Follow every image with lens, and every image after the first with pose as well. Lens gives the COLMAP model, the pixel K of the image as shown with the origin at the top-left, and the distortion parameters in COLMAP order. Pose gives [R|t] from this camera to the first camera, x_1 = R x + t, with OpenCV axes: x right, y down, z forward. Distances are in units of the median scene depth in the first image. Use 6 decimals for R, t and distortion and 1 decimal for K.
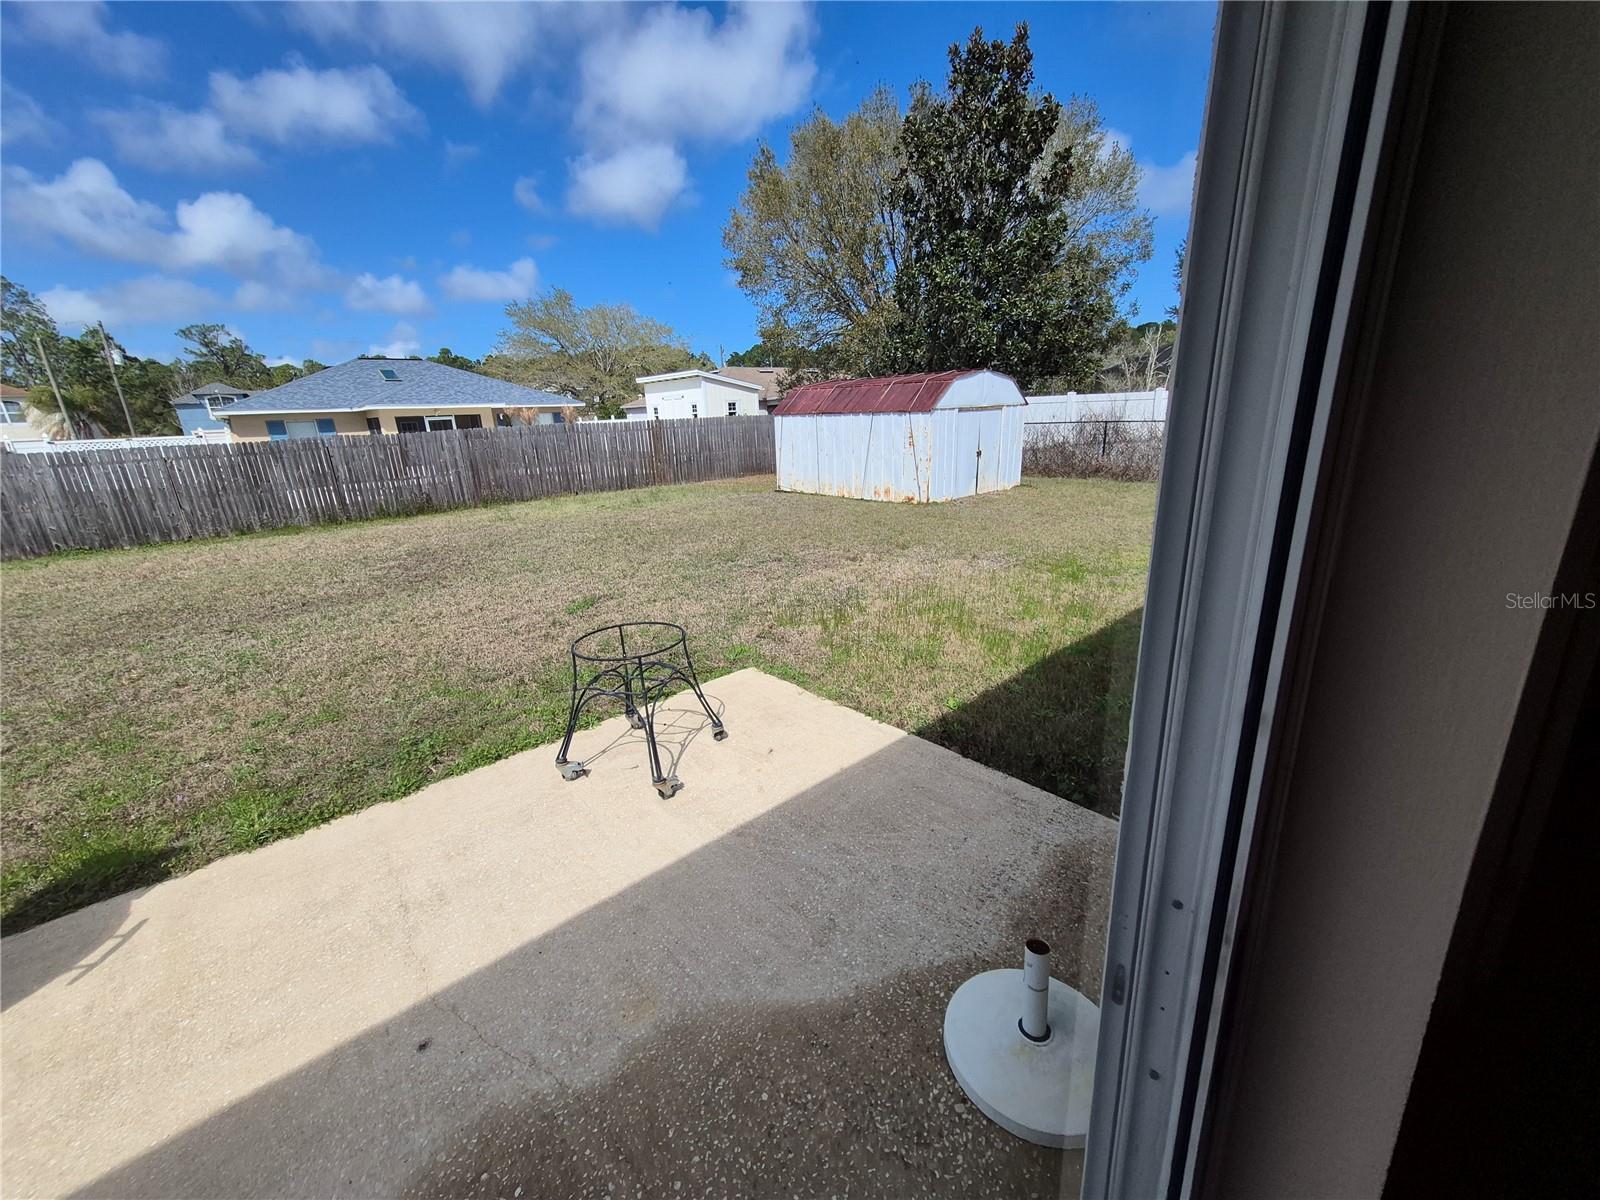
lens RADIAL K [[638.6, 0, 800.0], [0, 638.6, 600.0], [0, 0, 1]] dist [0.002942, 0.000063]
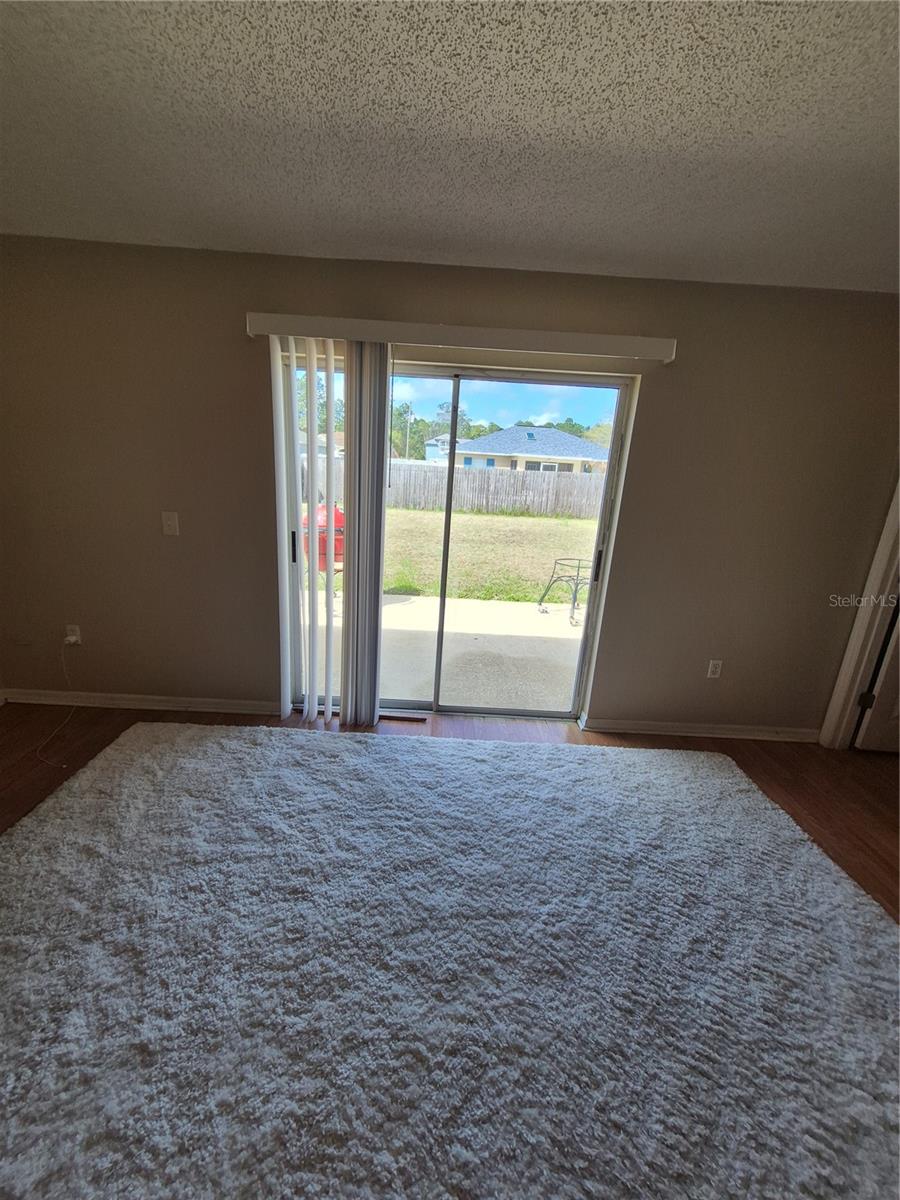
lens RADIAL K [[486.8, 0, 435.4], [0, 486.8, 582.3], [0, 0, 1]] dist [0.016232, -0.000245]
pose [[0.742770, 0.243703, -0.623620, 0.264642], [-0.276823, 0.959849, 0.045383, 0.110269], [0.609640, 0.138923, 0.780409, -0.397053]]
